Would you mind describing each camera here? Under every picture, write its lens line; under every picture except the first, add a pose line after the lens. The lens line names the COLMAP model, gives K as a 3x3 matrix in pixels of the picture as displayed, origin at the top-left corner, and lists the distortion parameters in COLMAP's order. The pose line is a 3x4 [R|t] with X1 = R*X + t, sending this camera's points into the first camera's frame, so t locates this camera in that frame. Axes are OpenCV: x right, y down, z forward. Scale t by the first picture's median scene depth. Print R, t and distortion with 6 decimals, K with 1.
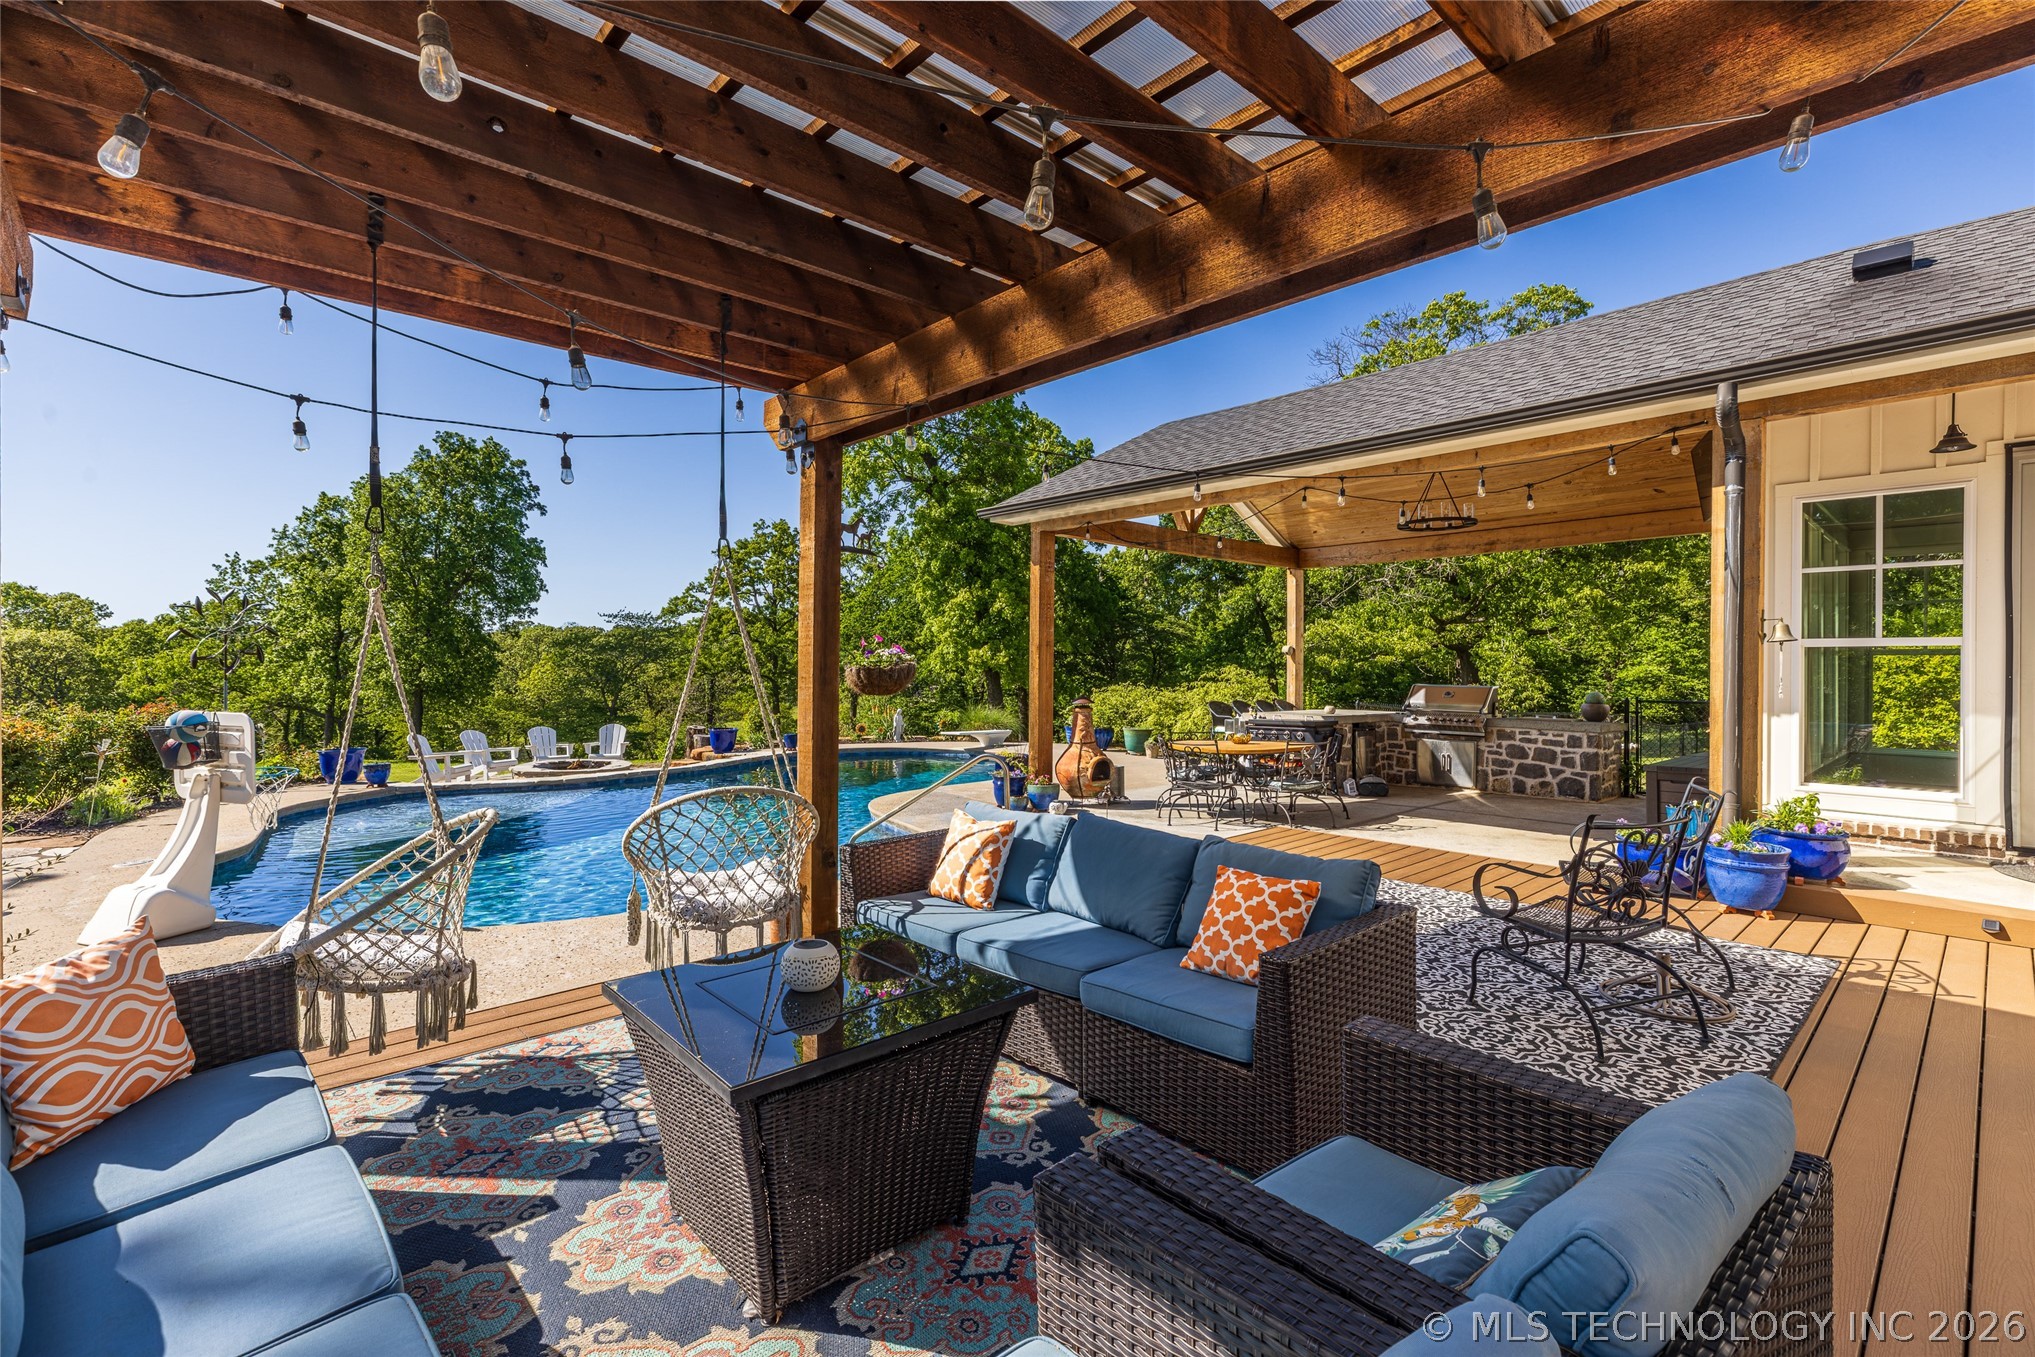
lens RADIAL K [[909.0, 0, 1026.6], [0, 909.0, 672.6], [0, 0, 1]] dist [0.009198, -0.002603]
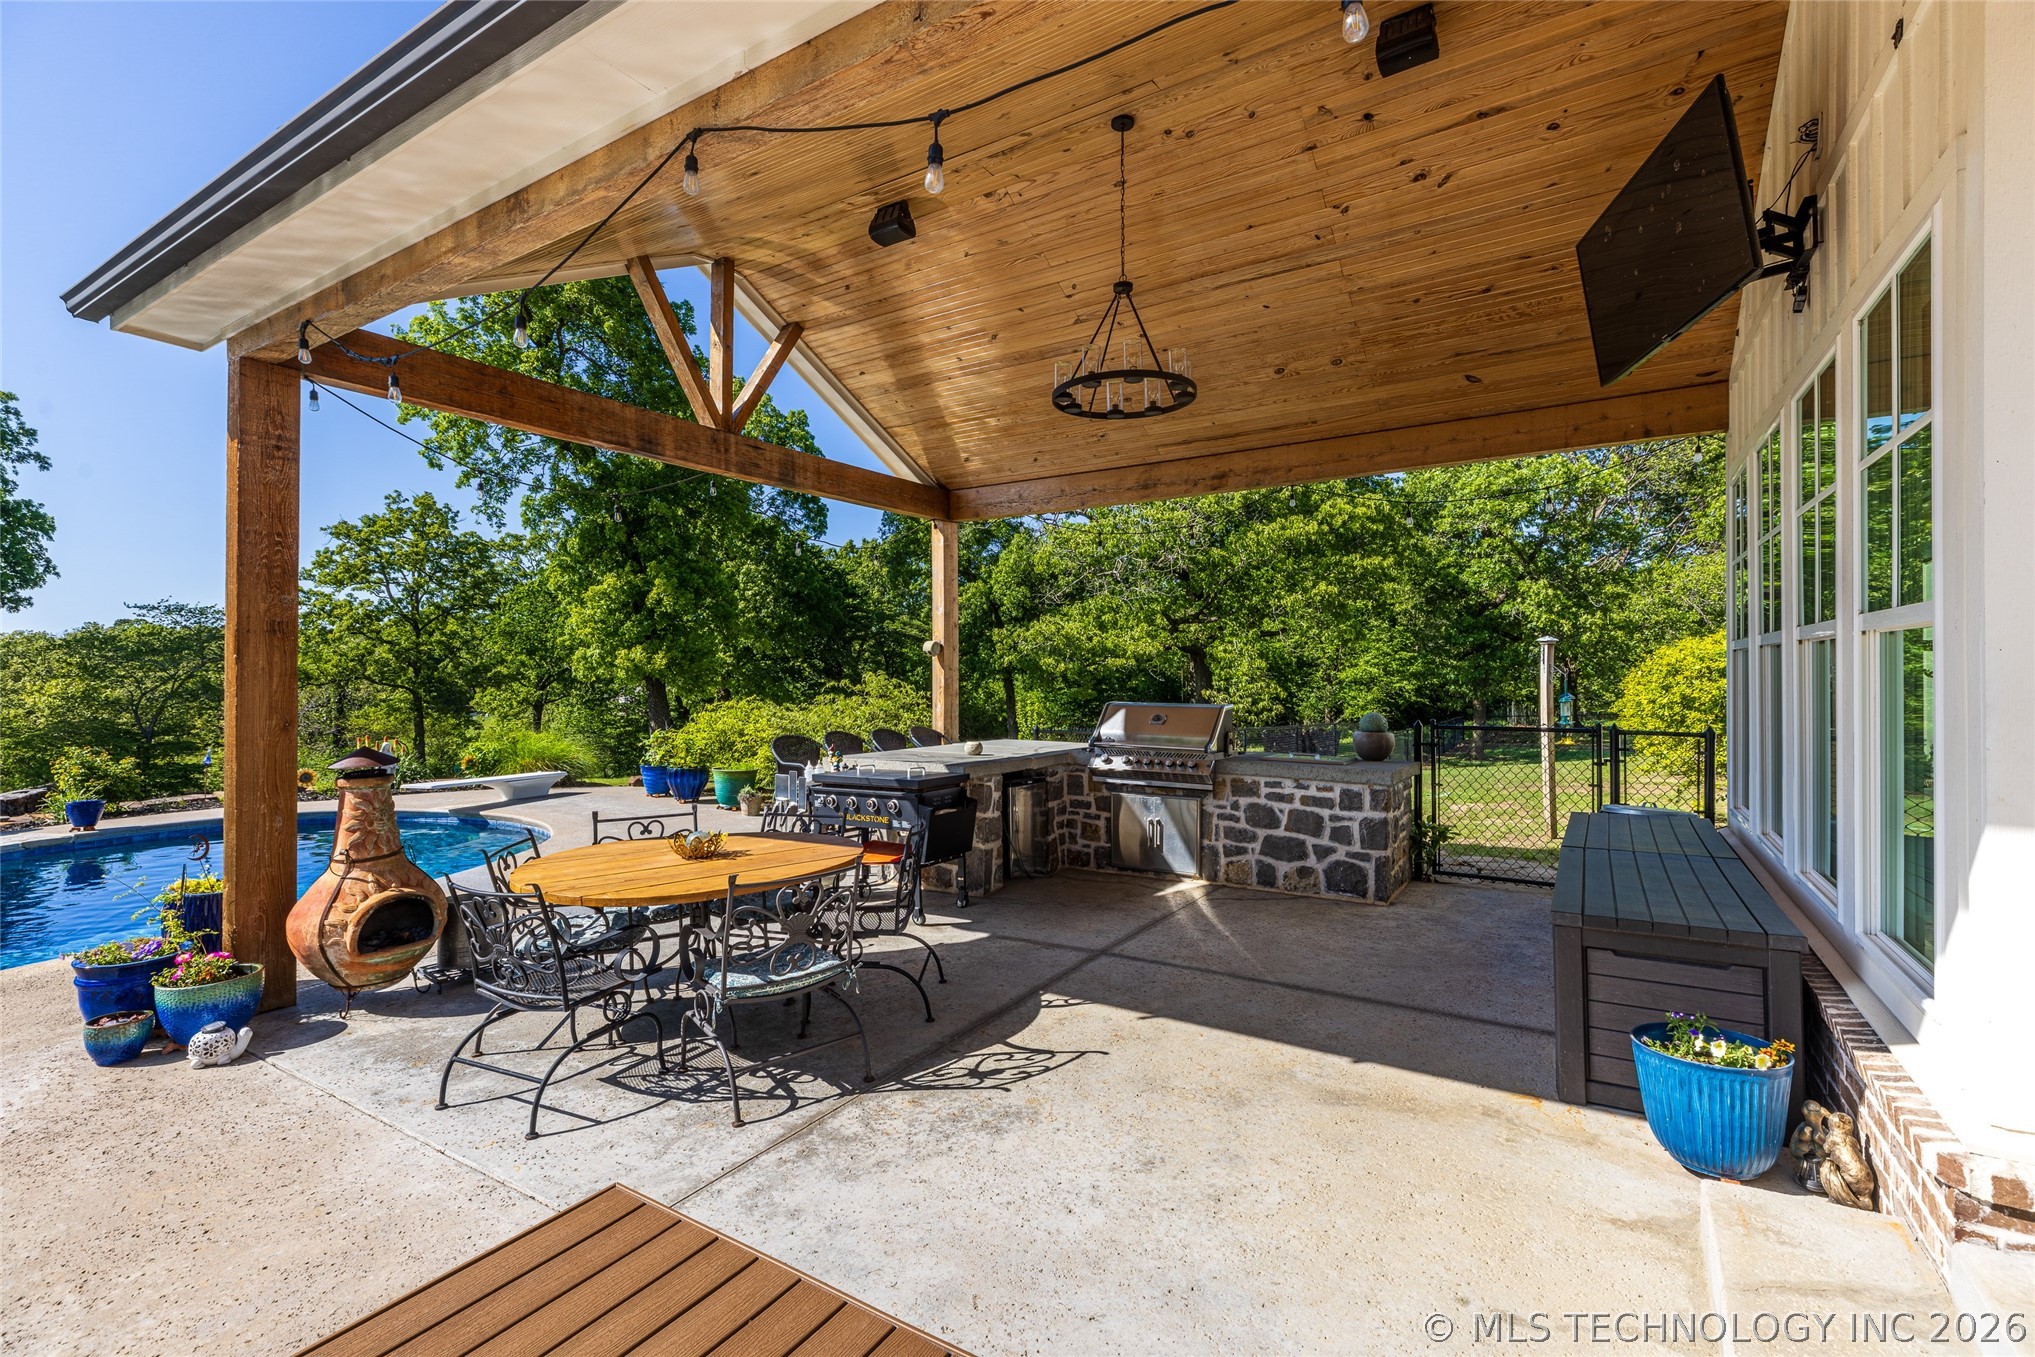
lens RADIAL K [[909.0, 0, 1038.8], [0, 909.0, 674.1], [0, 0, 1]] dist [0.009198, -0.002603]
pose [[0.963976, -0.007044, 0.265898, 0.188443], [0.007857, 0.999967, -0.001993, -0.004488], [-0.265875, 0.004010, 0.963999, 0.365401]]
